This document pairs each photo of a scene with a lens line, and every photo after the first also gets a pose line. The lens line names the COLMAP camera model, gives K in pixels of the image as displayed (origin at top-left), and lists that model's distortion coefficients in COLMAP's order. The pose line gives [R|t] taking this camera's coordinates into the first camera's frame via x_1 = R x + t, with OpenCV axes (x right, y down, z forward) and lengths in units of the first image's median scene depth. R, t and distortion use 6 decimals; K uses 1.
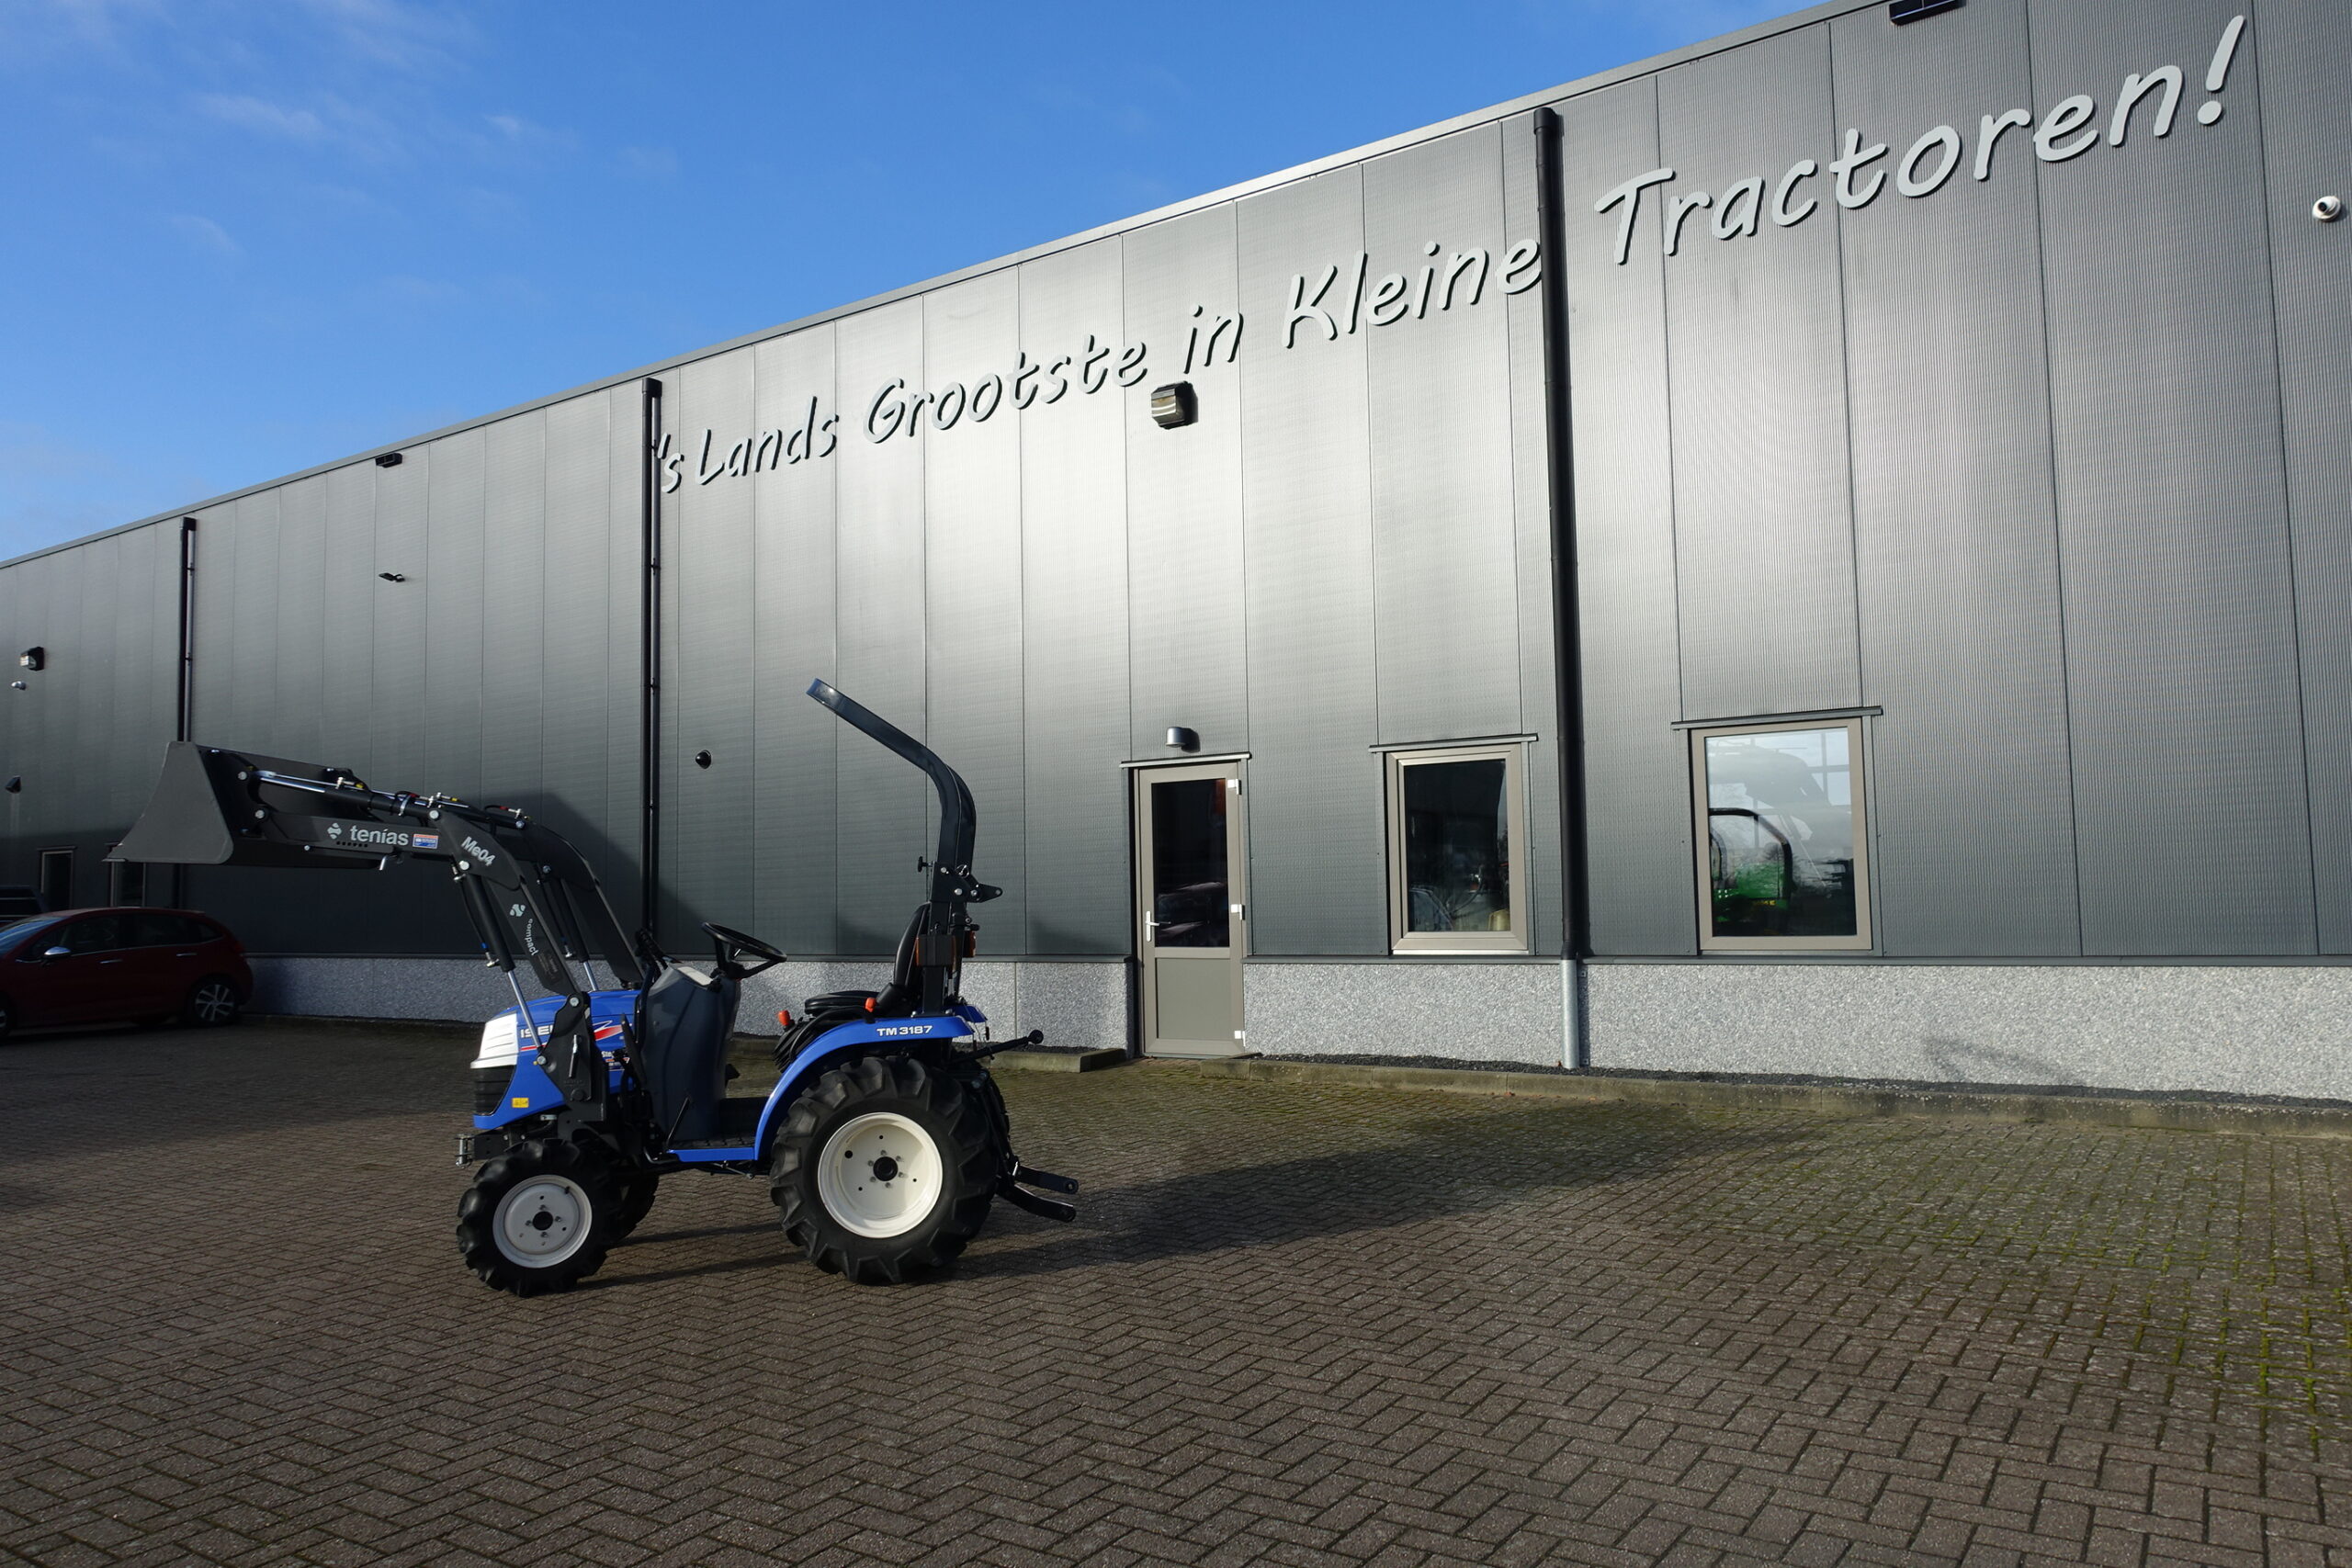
lens RADIAL K [[1622.1, 0, 1176.0], [0, 1622.1, 784.0], [0, 0, 1]] dist [0.001701, -0.001536]
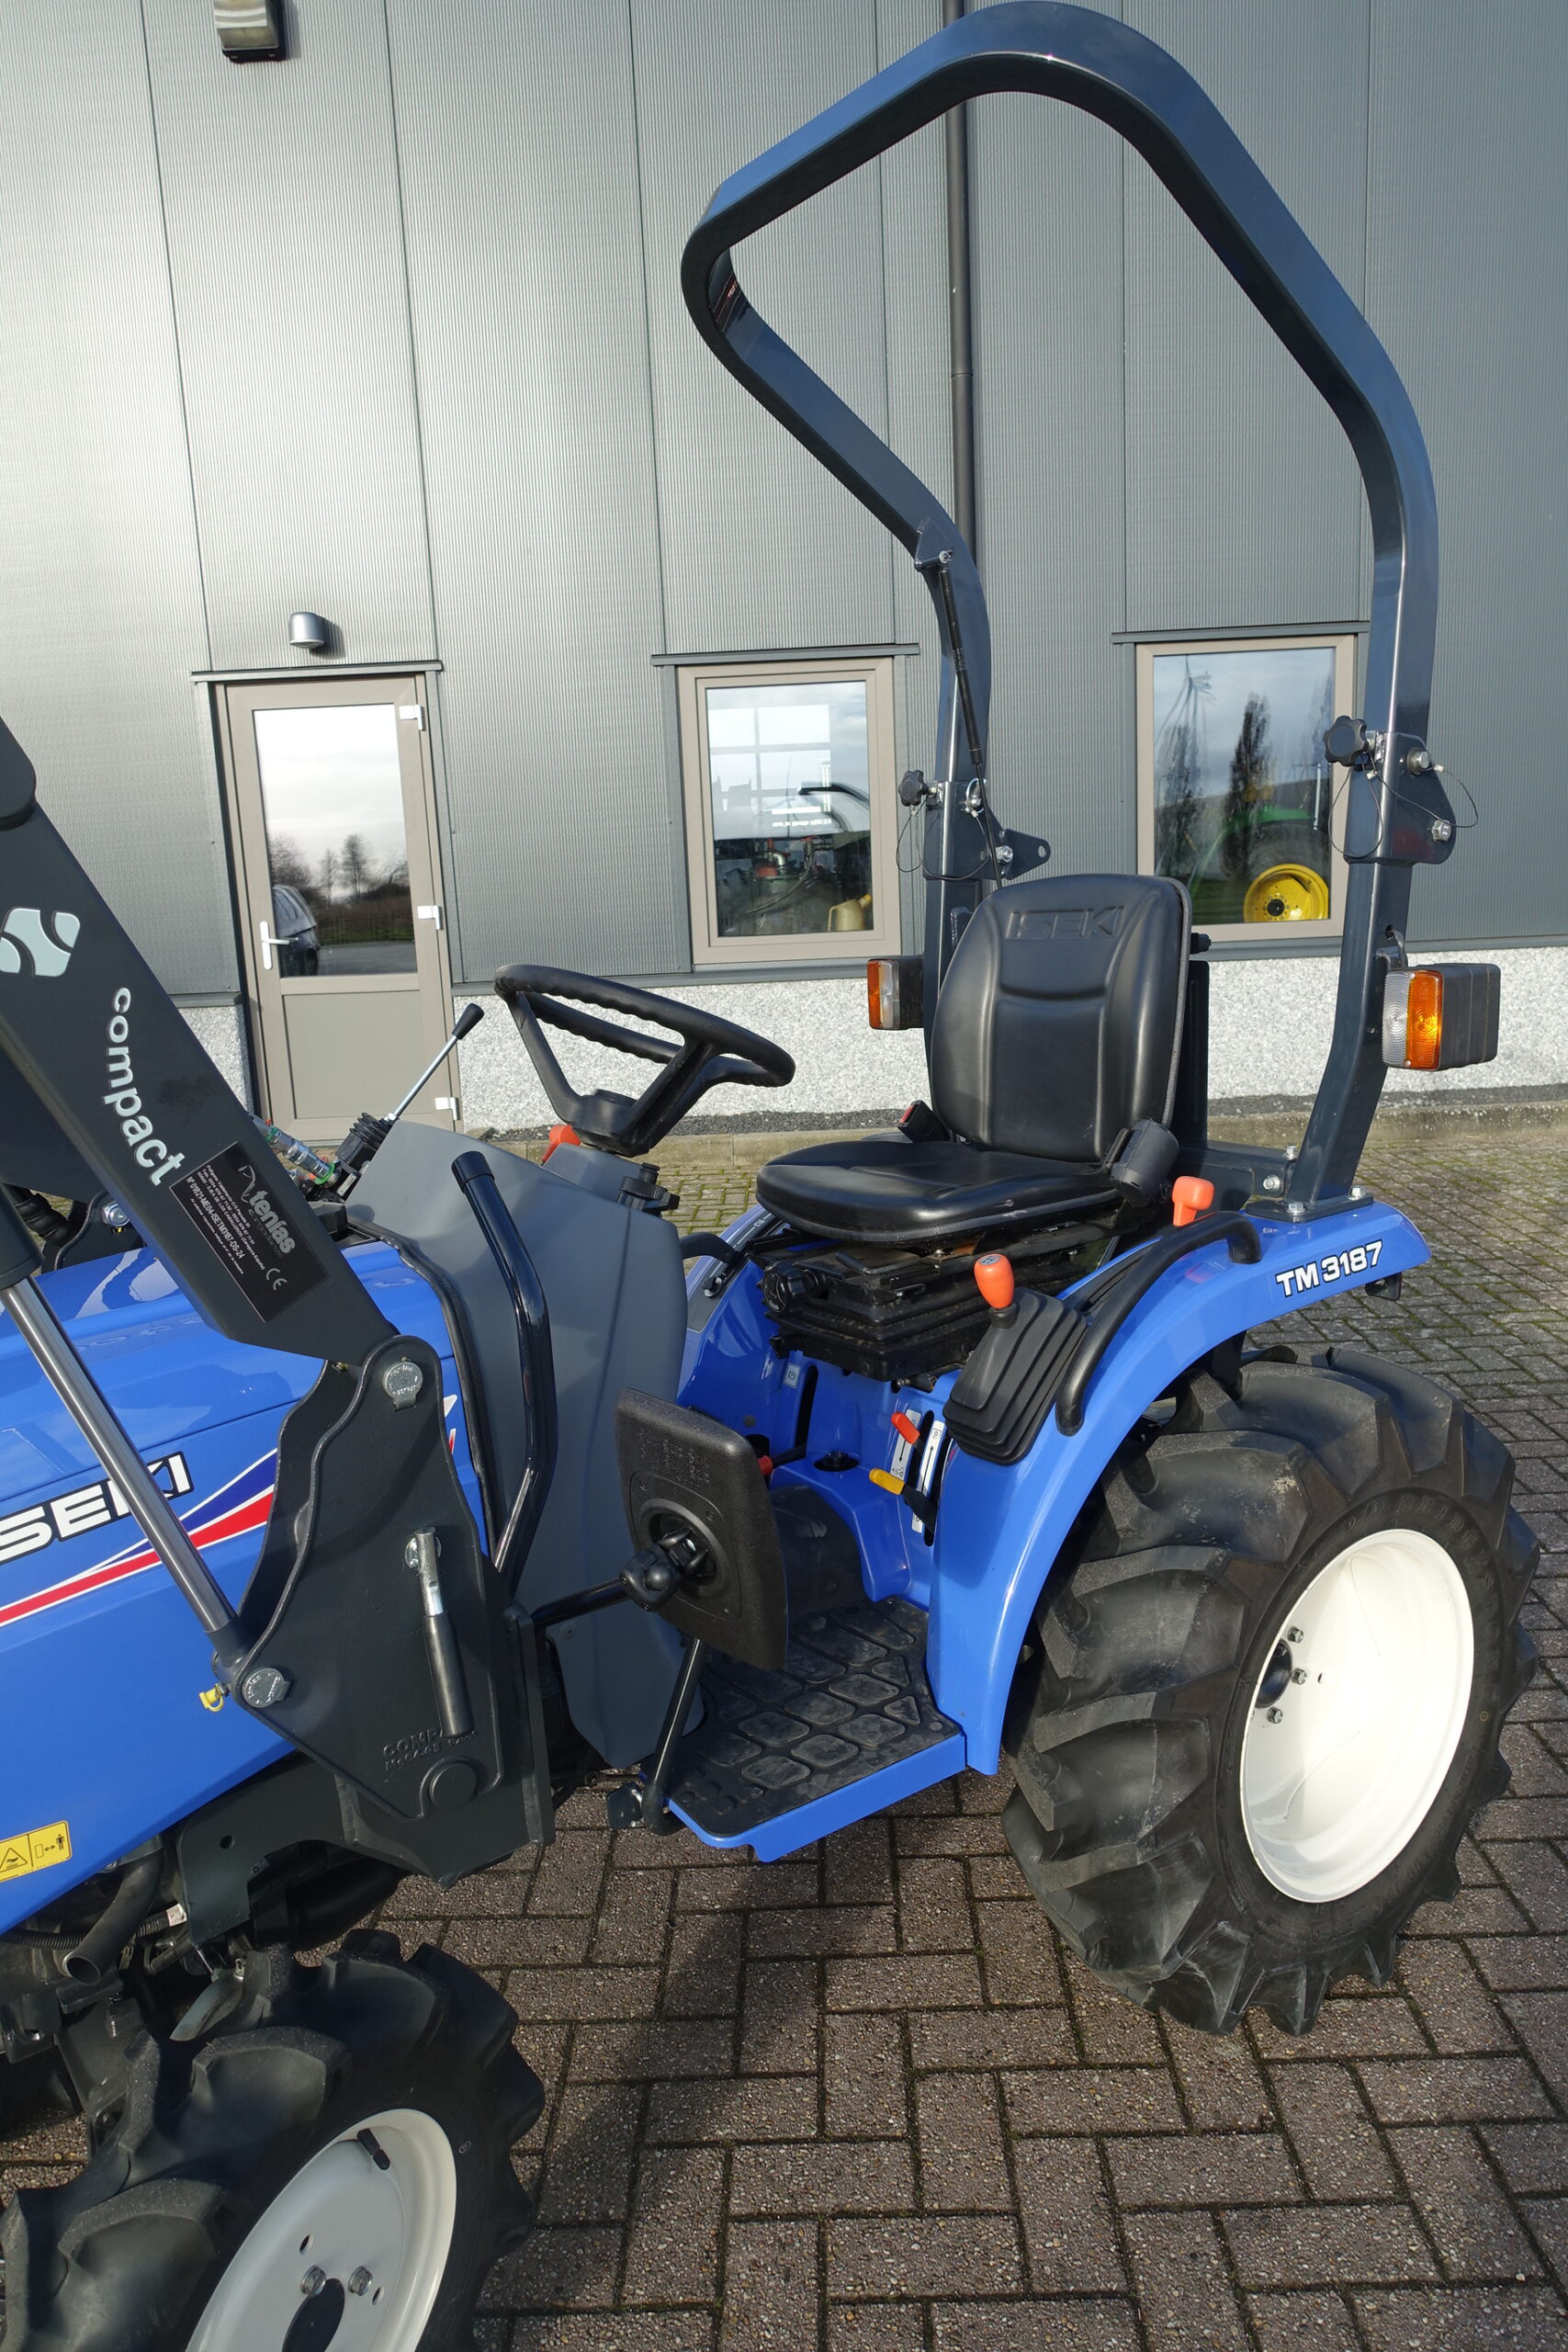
lens RADIAL K [[1620.4, 0, 785.9], [0, 1620.4, 1179.4], [0, 0, 1]] dist [-0.000083, 0.000861]
pose [[0.838562, -0.116398, 0.532227, -0.222770], [-0.012740, 0.972454, 0.232748, 0.031307], [-0.544657, -0.201954, 0.813980, 0.414915]]
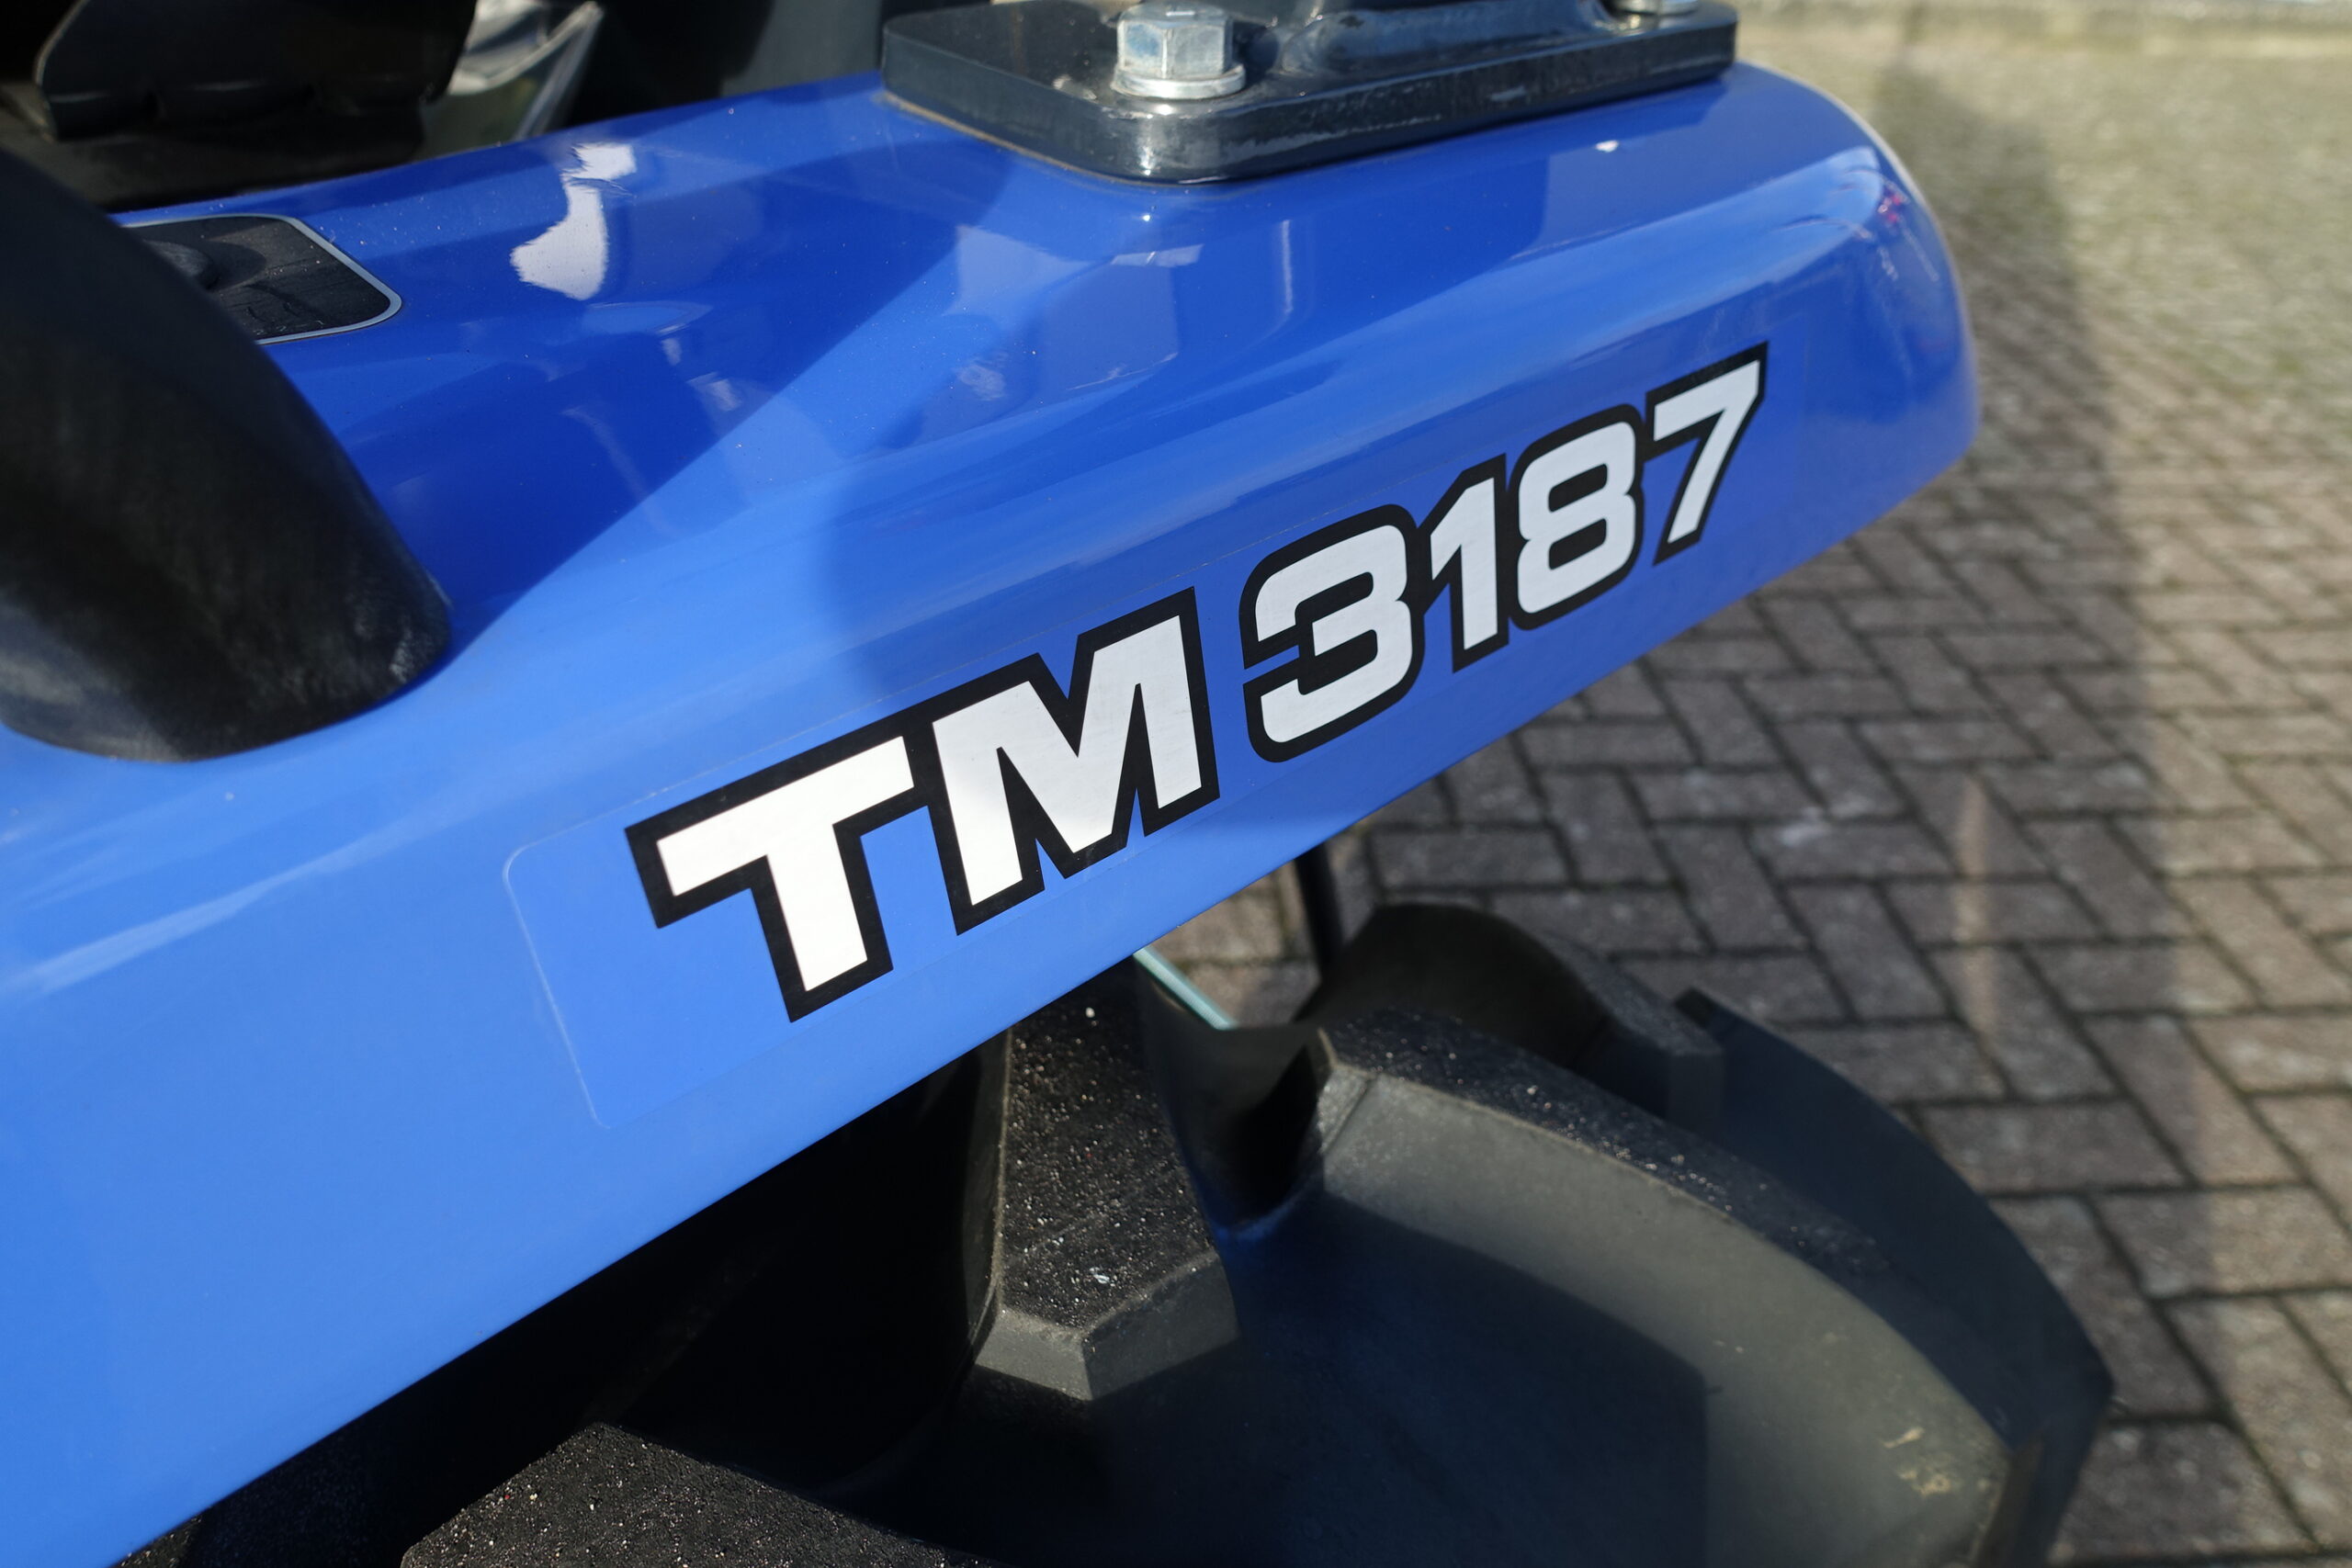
lens RADIAL K [[1587.1, 0, 1182.9], [0, 1587.1, 776.6], [0, 0, 1]] dist [-0.001154, -0.004339]
pose [[0.785781, -0.312182, 0.533938, -0.098976], [-0.095618, 0.791580, 0.603538, 0.068795], [-0.611069, -0.525303, 0.592159, 0.508135]]
